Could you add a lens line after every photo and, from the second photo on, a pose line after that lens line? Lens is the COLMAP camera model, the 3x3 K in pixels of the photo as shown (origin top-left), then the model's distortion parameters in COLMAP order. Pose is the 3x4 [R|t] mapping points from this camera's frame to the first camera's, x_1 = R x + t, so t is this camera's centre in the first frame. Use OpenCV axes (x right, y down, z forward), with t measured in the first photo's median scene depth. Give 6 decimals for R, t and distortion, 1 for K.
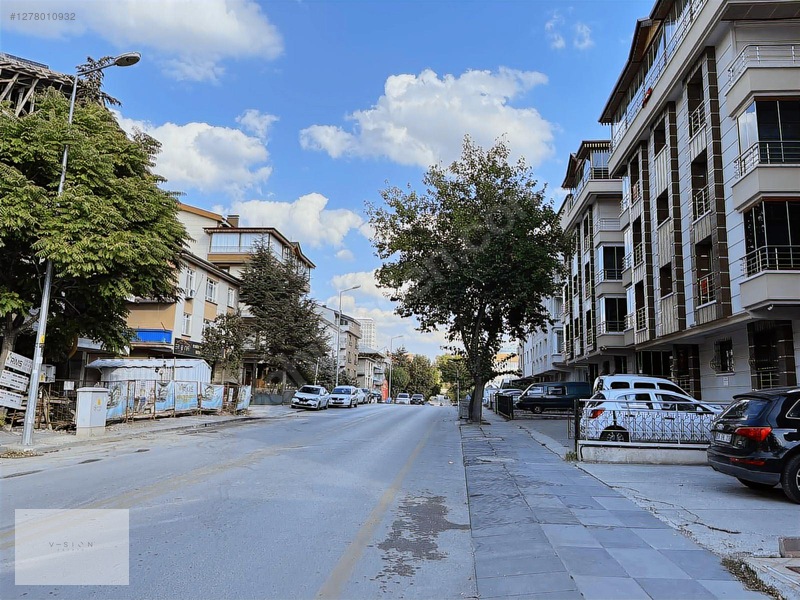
lens RADIAL K [[594.6, 0, 400.0], [0, 594.6, 300.0], [0, 0, 1]] dist [0.067654, -0.087204]
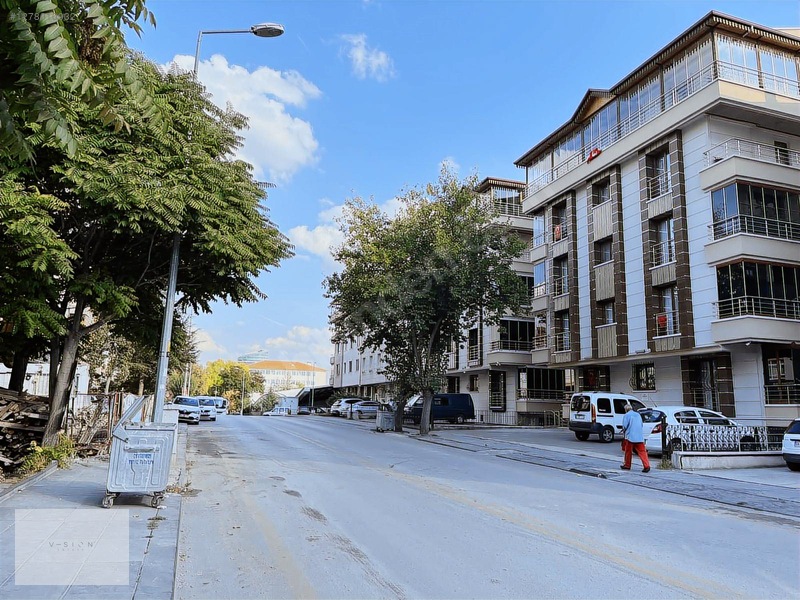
lens RADIAL K [[594.6, 0, 400.0], [0, 594.6, 300.0], [0, 0, 1]] dist [0.067654, -0.087204]
pose [[0.908386, 0.071369, 0.411996, -0.510543], [-0.066797, 0.997440, -0.025509, 0.001349], [-0.412762, -0.004348, 0.910829, 0.103907]]
